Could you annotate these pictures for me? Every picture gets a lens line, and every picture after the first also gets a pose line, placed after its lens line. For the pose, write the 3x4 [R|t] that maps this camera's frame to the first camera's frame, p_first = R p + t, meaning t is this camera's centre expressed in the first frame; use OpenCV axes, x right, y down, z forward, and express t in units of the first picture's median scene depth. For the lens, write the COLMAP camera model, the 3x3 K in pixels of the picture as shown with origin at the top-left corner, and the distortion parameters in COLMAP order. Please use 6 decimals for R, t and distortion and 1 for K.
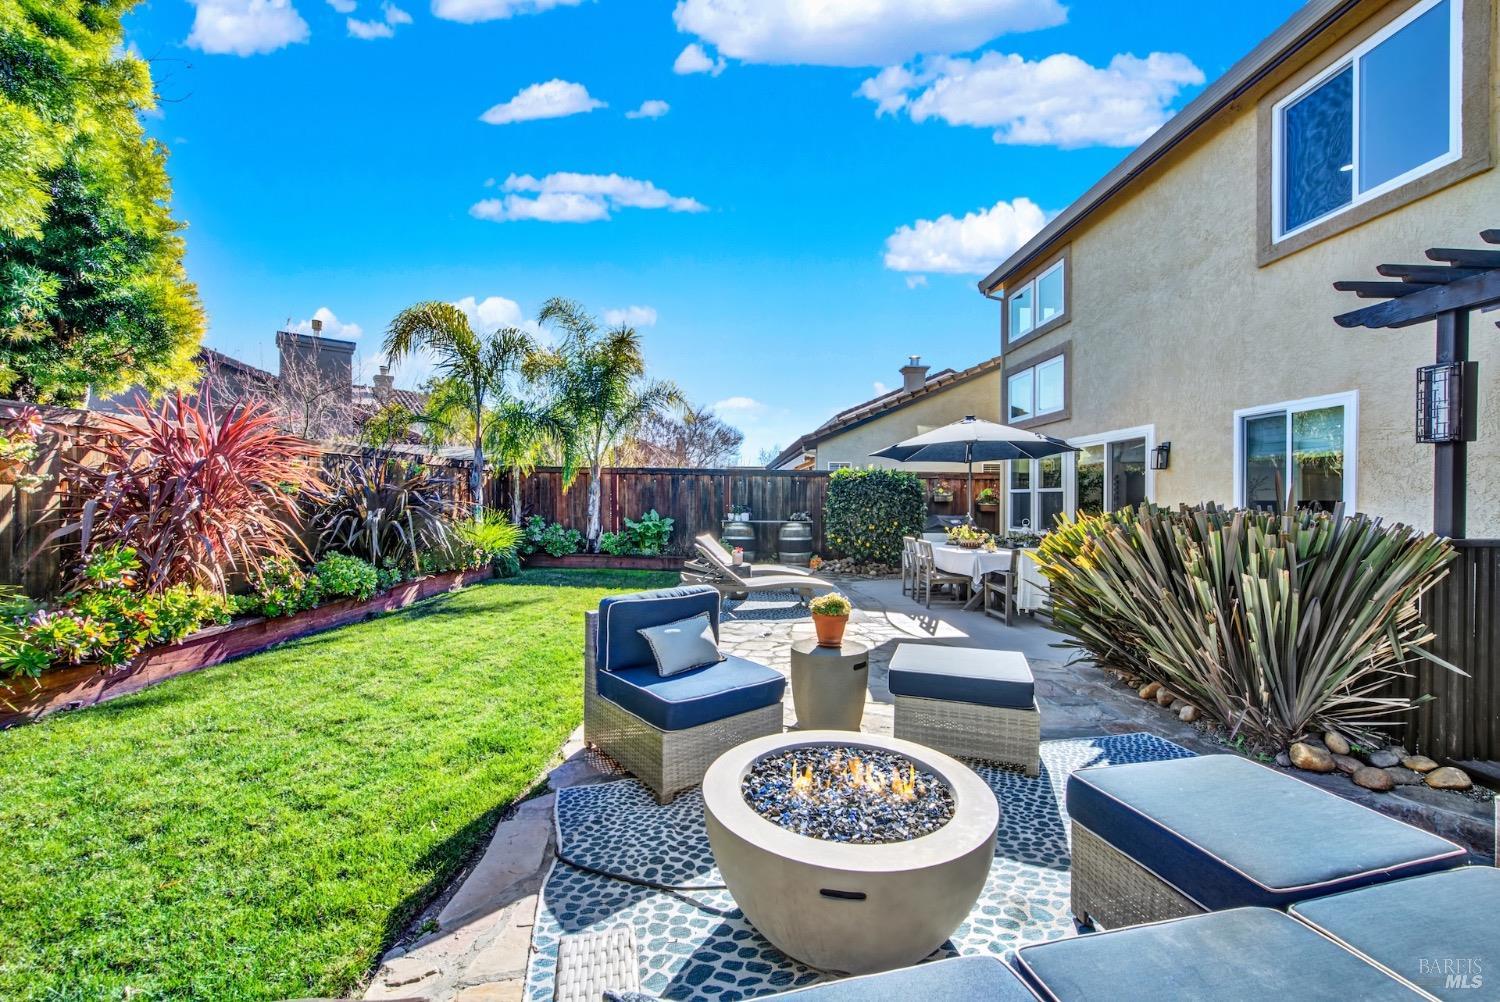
lens RADIAL K [[597.9, 0, 757.2], [0, 597.9, 505.3], [0, 0, 1]] dist [0.002195, -0.002673]
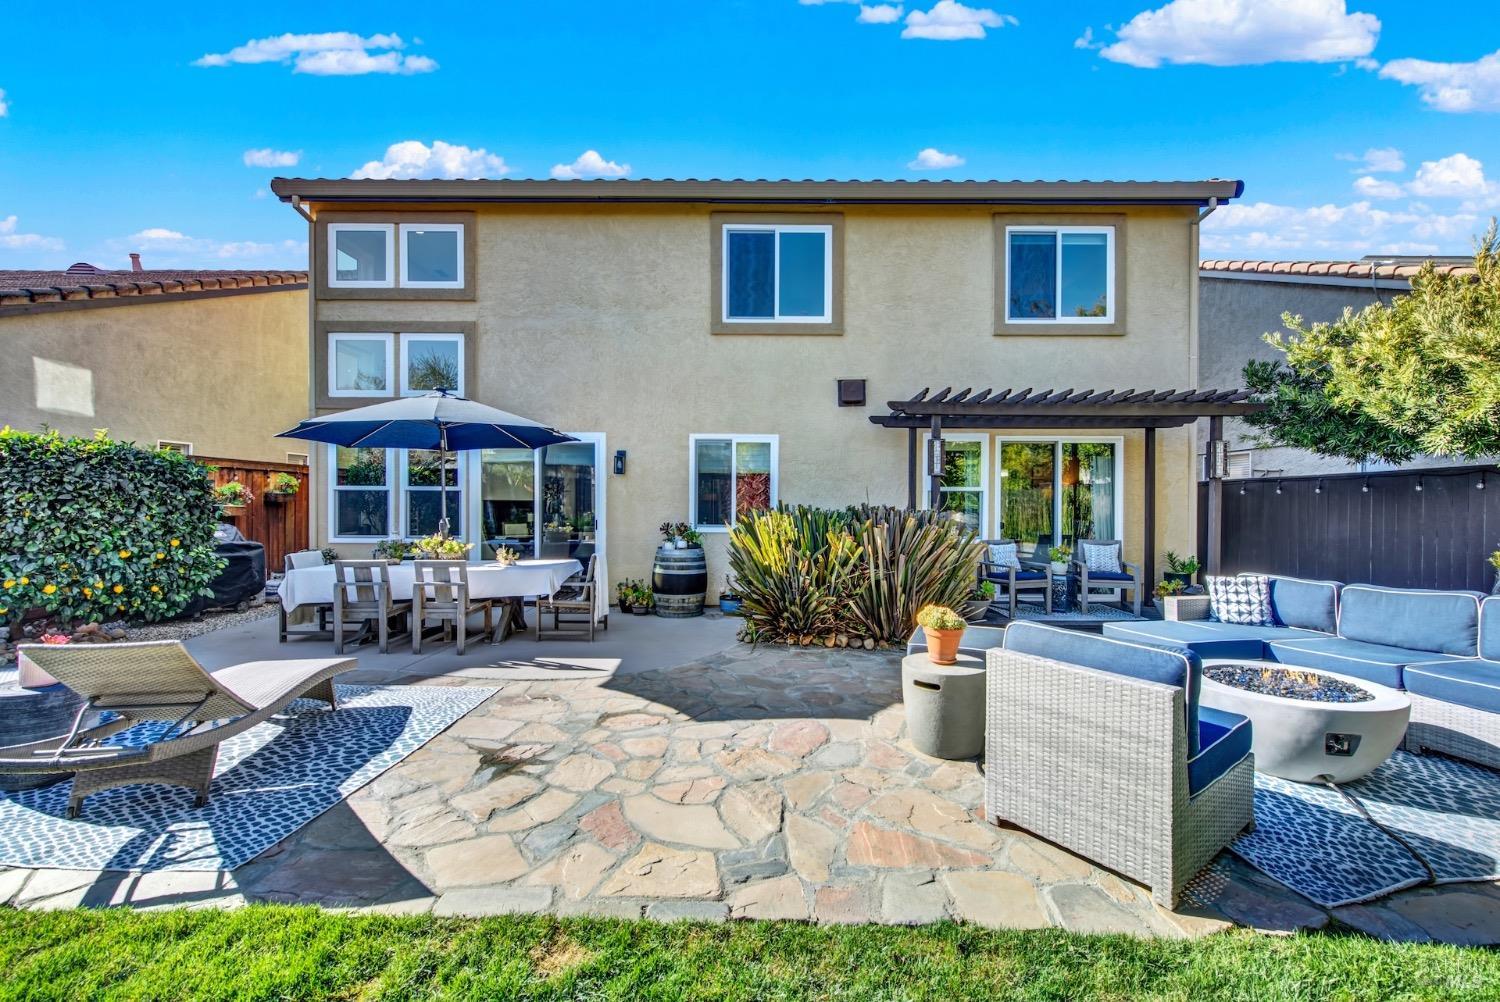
lens RADIAL K [[597.9, 0, 757.2], [0, 597.9, 505.3], [0, 0, 1]] dist [0.002195, -0.002673]
pose [[0.053636, -0.008858, 0.998521, -0.560729], [0.003823, 0.999955, 0.008665, -0.012070], [-0.998553, 0.003352, 0.053668, 0.847537]]
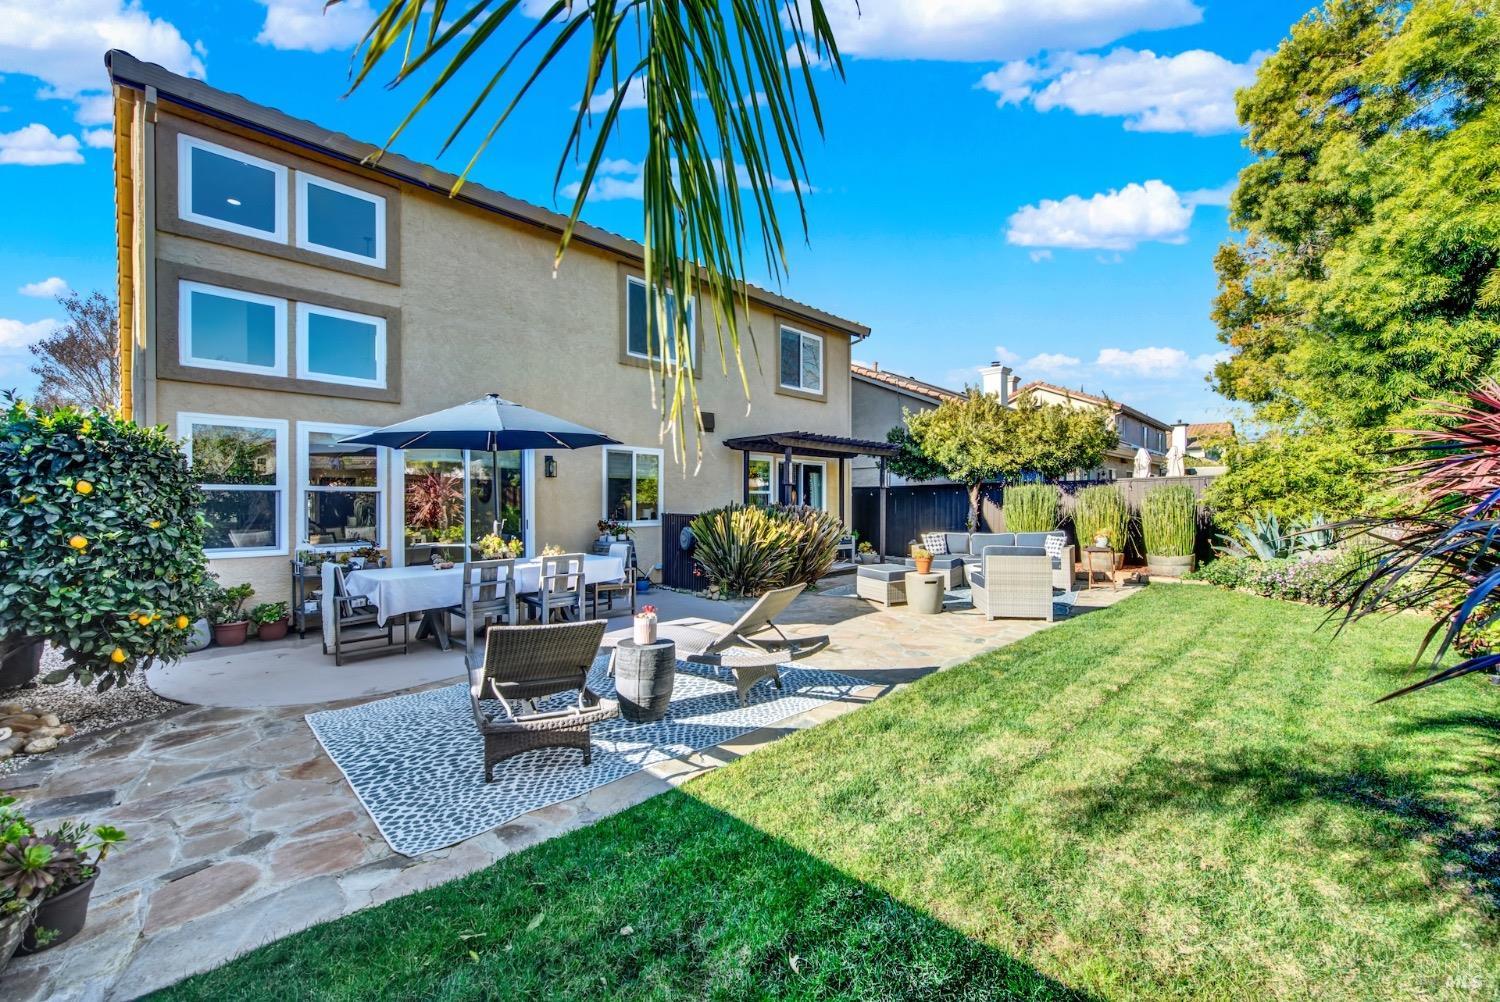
lens RADIAL K [[597.9, 0, 757.2], [0, 597.9, 505.3], [0, 0, 1]] dist [0.002195, -0.002673]
pose [[-0.684228, -0.001404, 0.729267, -0.663072], [0.009615, 0.999894, 0.010947, -0.015103], [-0.729205, 0.014502, -0.684142, 1.927021]]
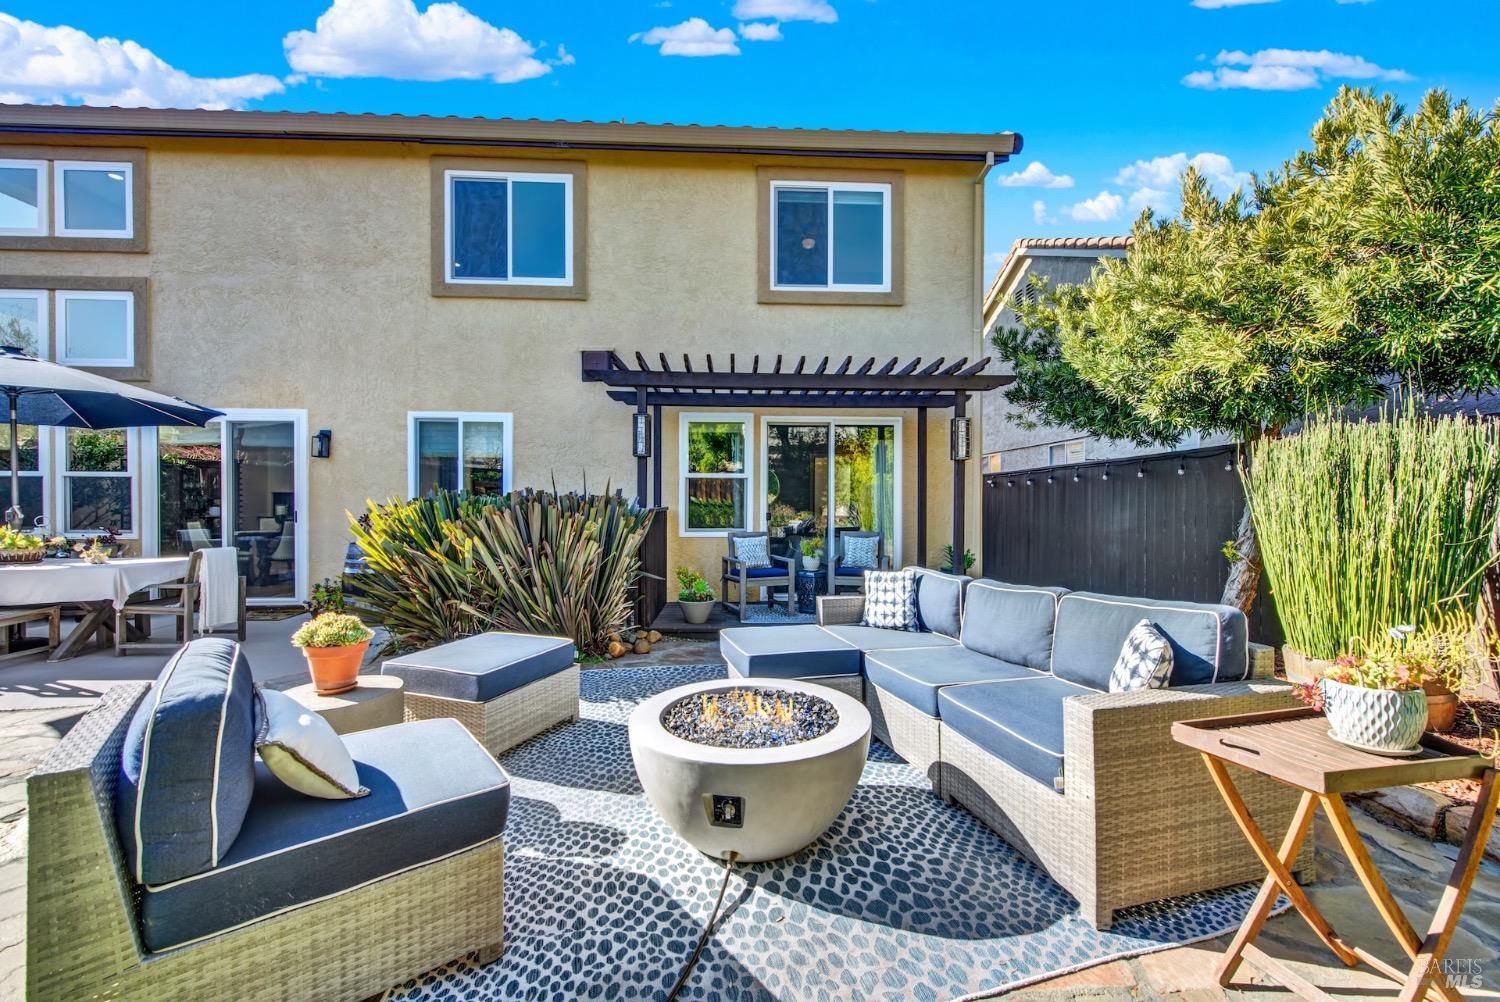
lens RADIAL K [[597.9, 0, 757.2], [0, 597.9, 505.3], [0, 0, 1]] dist [0.002195, -0.002673]
pose [[0.003635, -0.011153, 0.999931, -0.378546], [0.004612, 0.999927, 0.011137, 0.013228], [-0.999983, 0.004571, 0.003686, 0.355355]]
